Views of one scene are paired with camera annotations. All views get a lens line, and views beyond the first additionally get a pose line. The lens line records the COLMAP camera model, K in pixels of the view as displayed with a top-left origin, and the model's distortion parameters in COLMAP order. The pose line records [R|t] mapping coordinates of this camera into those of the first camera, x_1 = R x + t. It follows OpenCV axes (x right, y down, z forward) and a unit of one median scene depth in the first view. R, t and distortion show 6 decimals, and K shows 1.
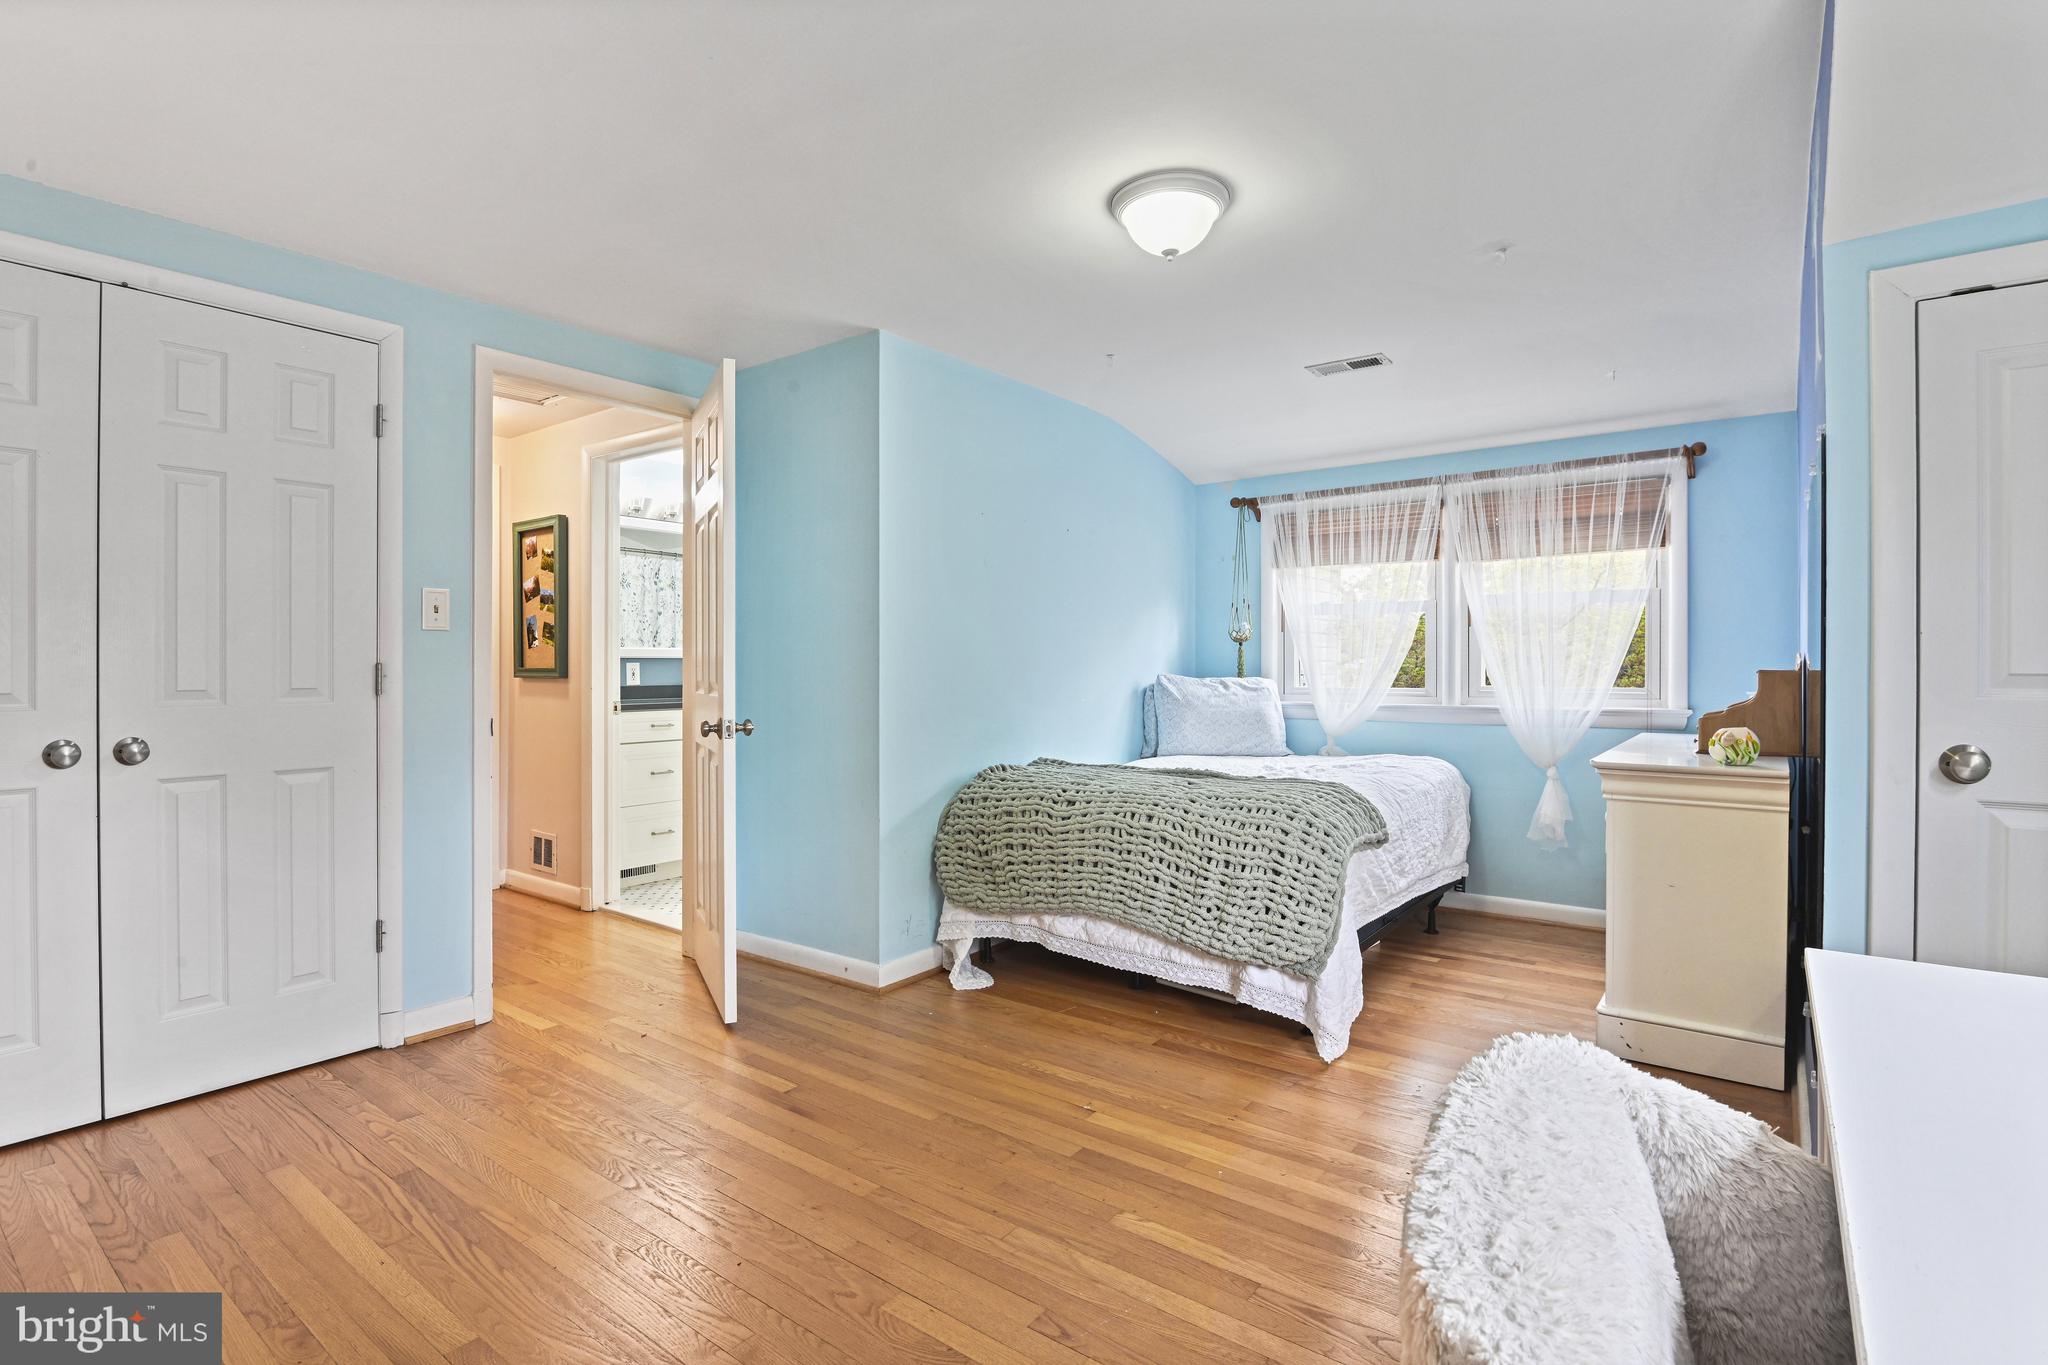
lens RADIAL K [[972.3, 0, 1016.7], [0, 972.3, 683.0], [0, 0, 1]] dist [-0.022511, -0.000910]
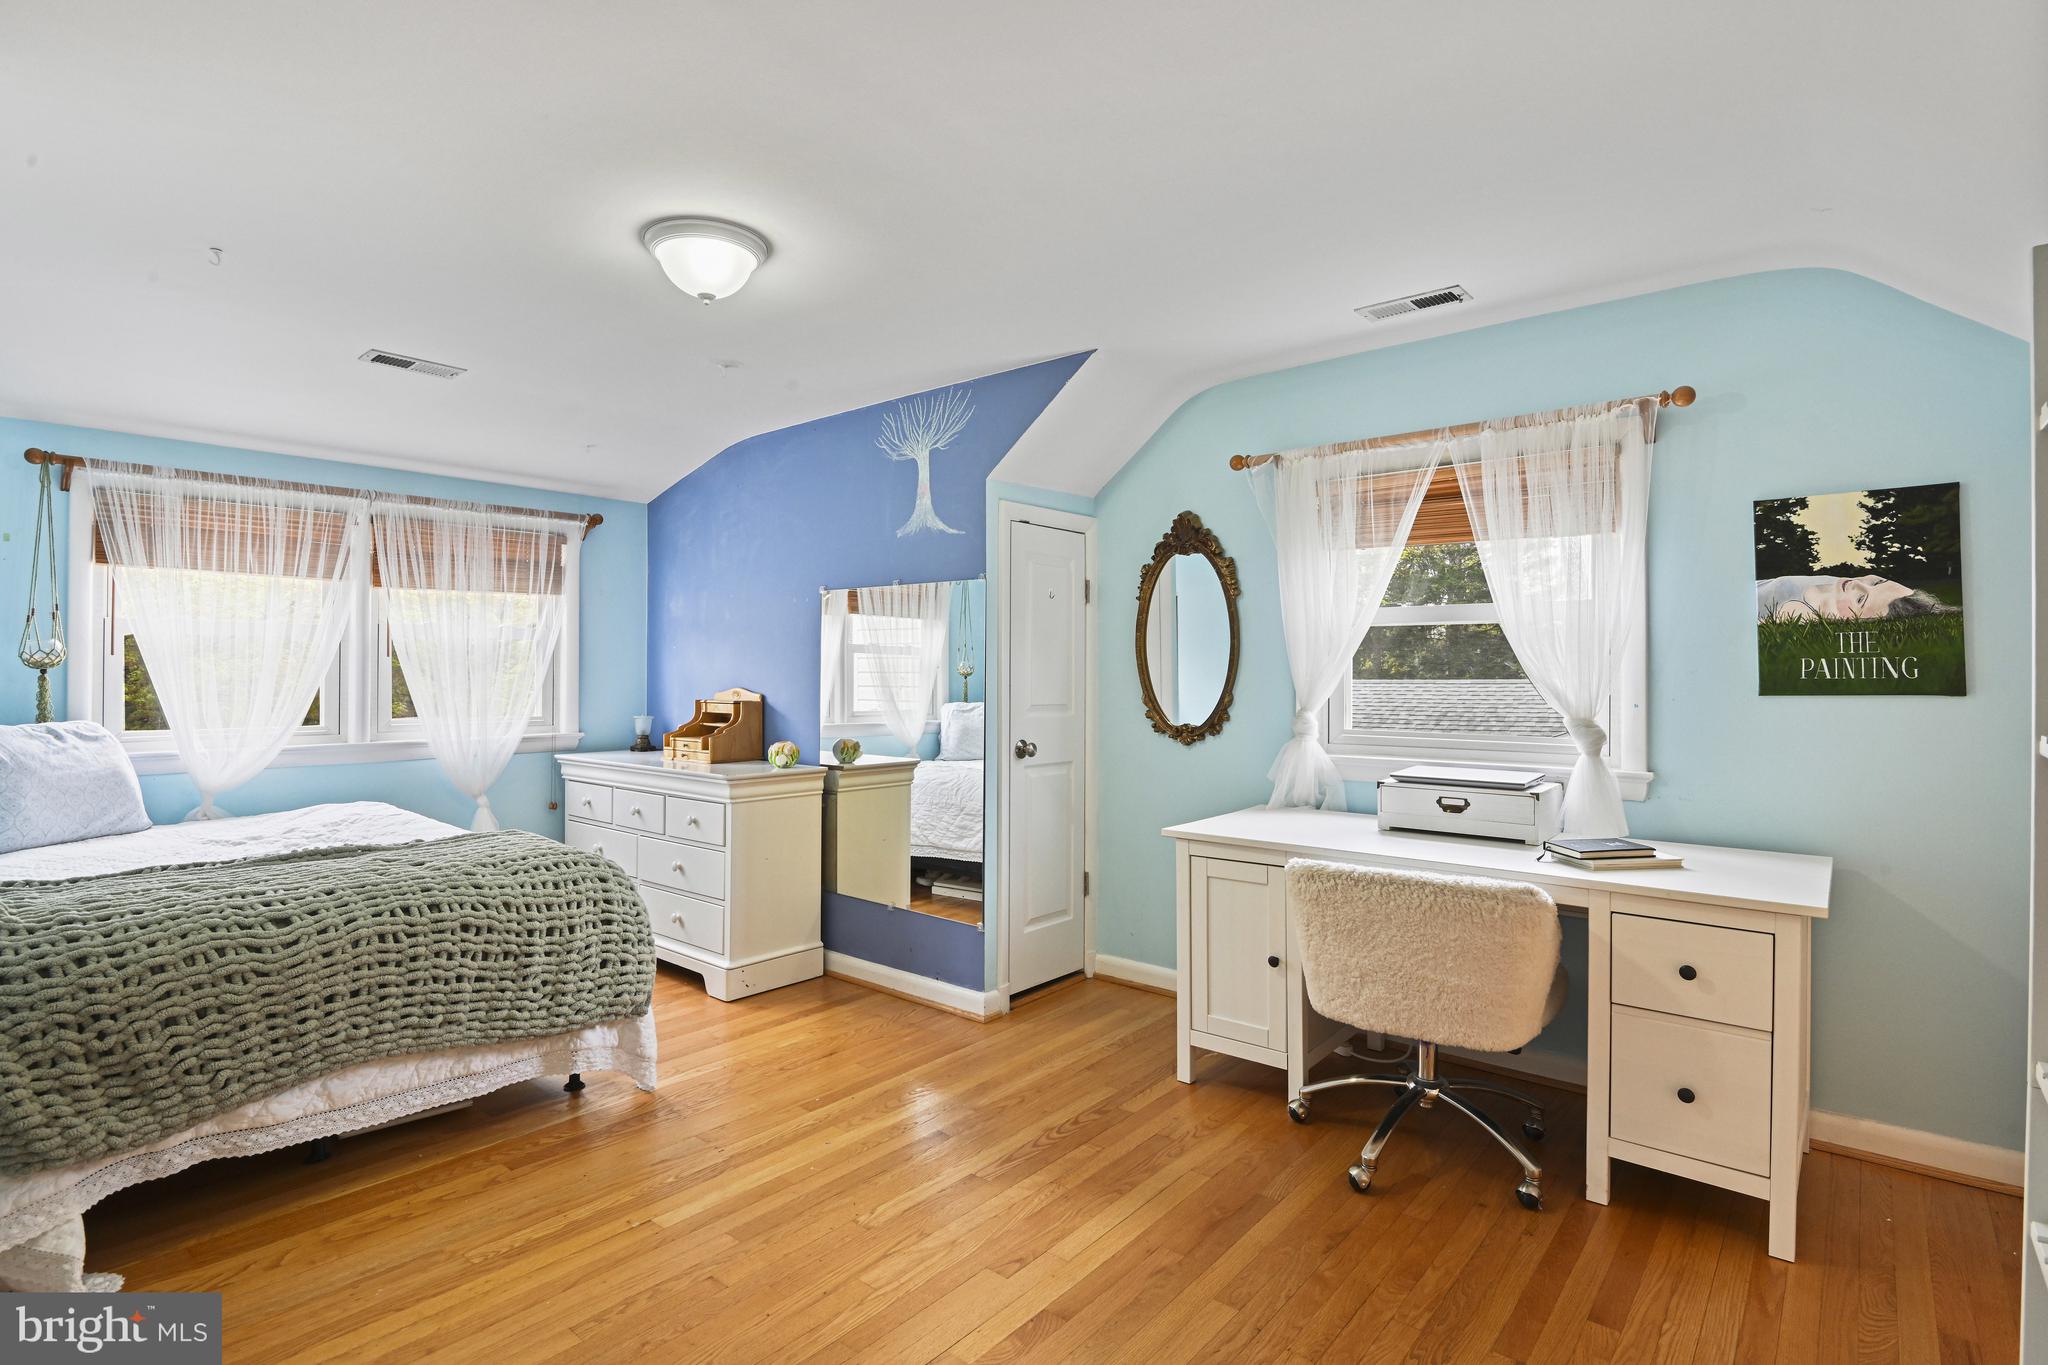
lens RADIAL K [[1000.9, 0, 1024.0], [0, 1000.9, 682.5], [0, 0, 1]] dist [-0.019838, -0.001095]
pose [[0.048793, -0.005631, 0.998793, -0.586987], [0.017509, 0.999835, 0.004782, -0.035124], [-0.998655, 0.017255, 0.048884, 0.439888]]
